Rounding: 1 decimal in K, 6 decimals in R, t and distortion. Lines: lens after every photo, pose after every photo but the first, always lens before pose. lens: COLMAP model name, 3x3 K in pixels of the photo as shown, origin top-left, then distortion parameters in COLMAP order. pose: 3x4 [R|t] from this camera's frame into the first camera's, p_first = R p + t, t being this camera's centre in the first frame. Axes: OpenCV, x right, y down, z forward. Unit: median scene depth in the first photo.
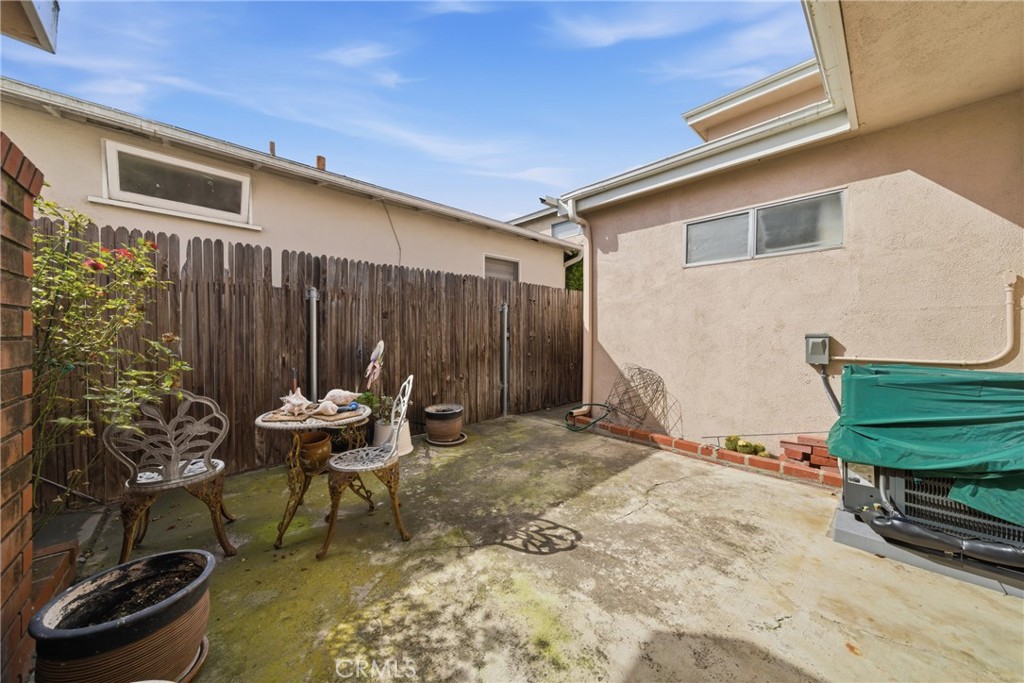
lens RADIAL K [[353.1, 0, 510.2], [0, 353.1, 339.4], [0, 0, 1]] dist [-0.001166, -0.000012]
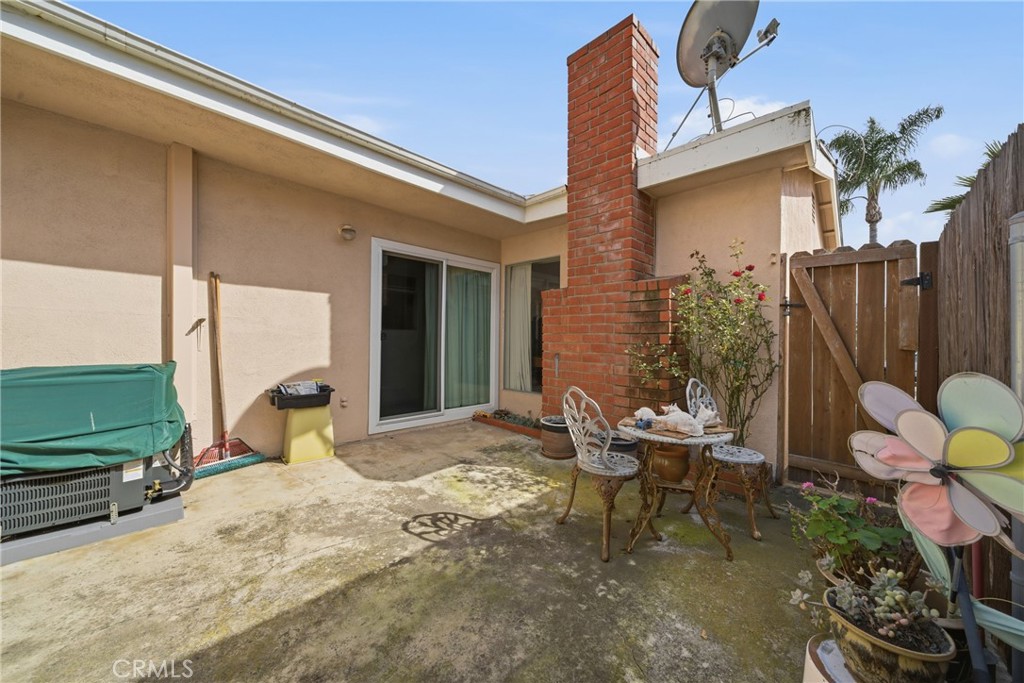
lens RADIAL K [[353.1, 0, 513.8], [0, 353.1, 339.0], [0, 0, 1]] dist [-0.001166, -0.000012]
pose [[-0.998339, -0.014029, -0.055880, -0.075465], [-0.014569, 0.999851, 0.009271, -0.033559], [0.055742, 0.010070, -0.998394, 2.182076]]
